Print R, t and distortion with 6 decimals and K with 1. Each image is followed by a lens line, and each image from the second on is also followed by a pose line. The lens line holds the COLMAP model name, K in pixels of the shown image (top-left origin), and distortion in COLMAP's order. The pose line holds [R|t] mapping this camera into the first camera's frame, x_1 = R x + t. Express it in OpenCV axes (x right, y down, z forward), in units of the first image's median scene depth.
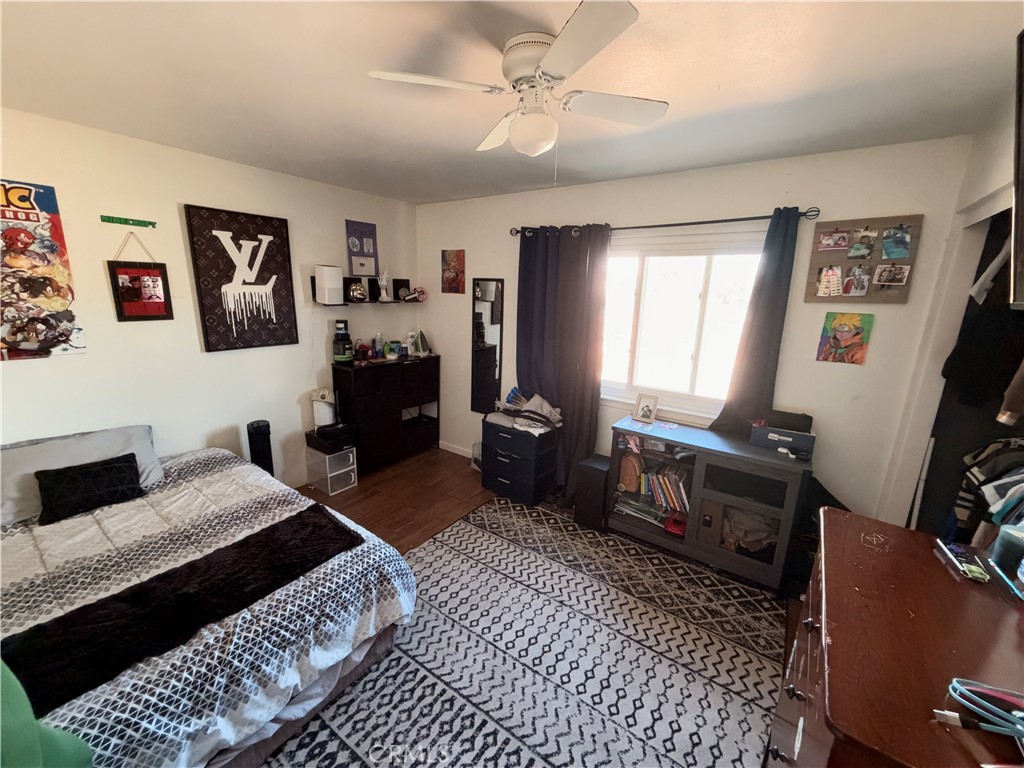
lens RADIAL K [[409.0, 0, 512.0], [0, 409.0, 384.0], [0, 0, 1]] dist [0.007185, 0.000182]
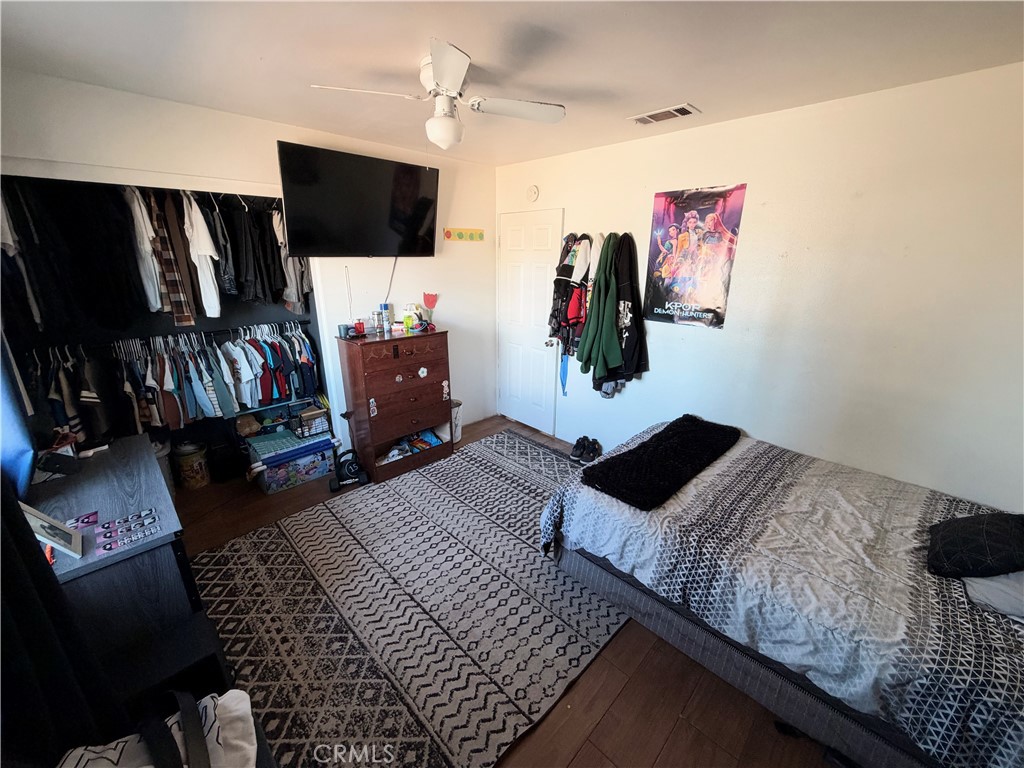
lens RADIAL K [[409.0, 0, 512.0], [0, 409.0, 384.0], [0, 0, 1]] dist [0.007185, 0.000182]
pose [[-0.985562, -0.081931, 0.148174, -0.271928], [0.005743, 0.858447, 0.512871, -0.389465], [-0.169220, 0.506317, -0.845582, 1.614825]]
